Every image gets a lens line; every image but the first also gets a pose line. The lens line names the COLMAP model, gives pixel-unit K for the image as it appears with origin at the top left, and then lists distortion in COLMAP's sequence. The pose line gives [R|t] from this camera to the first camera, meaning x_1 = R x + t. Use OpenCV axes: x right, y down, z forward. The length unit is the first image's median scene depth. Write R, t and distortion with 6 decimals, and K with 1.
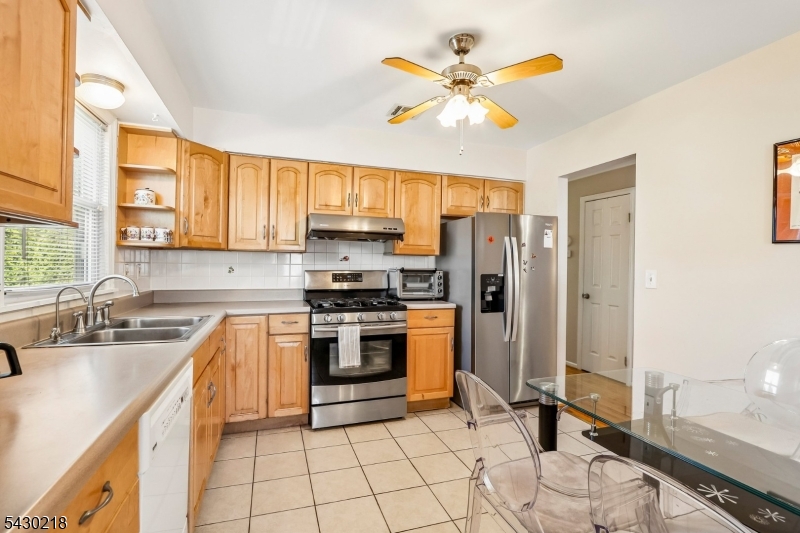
lens RADIAL K [[375.0, 0, 391.8], [0, 375.0, 265.1], [0, 0, 1]] dist [-0.012501, 0.001036]
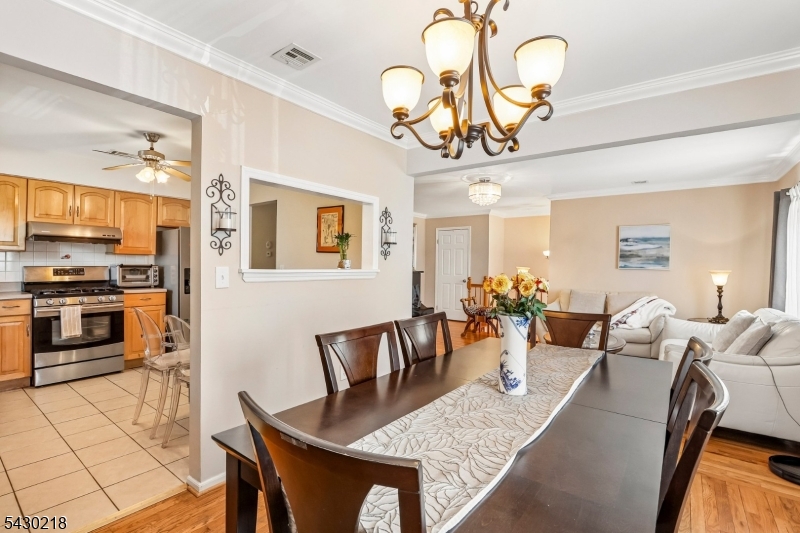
lens RADIAL K [[375.0, 0, 391.8], [0, 375.0, 265.1], [0, 0, 1]] dist [-0.012501, 0.001036]
pose [[0.827700, -0.004282, 0.561154, 0.086139], [-0.000982, 0.999958, 0.009079, -0.001910], [-0.561170, -0.008066, 0.827661, -0.702912]]
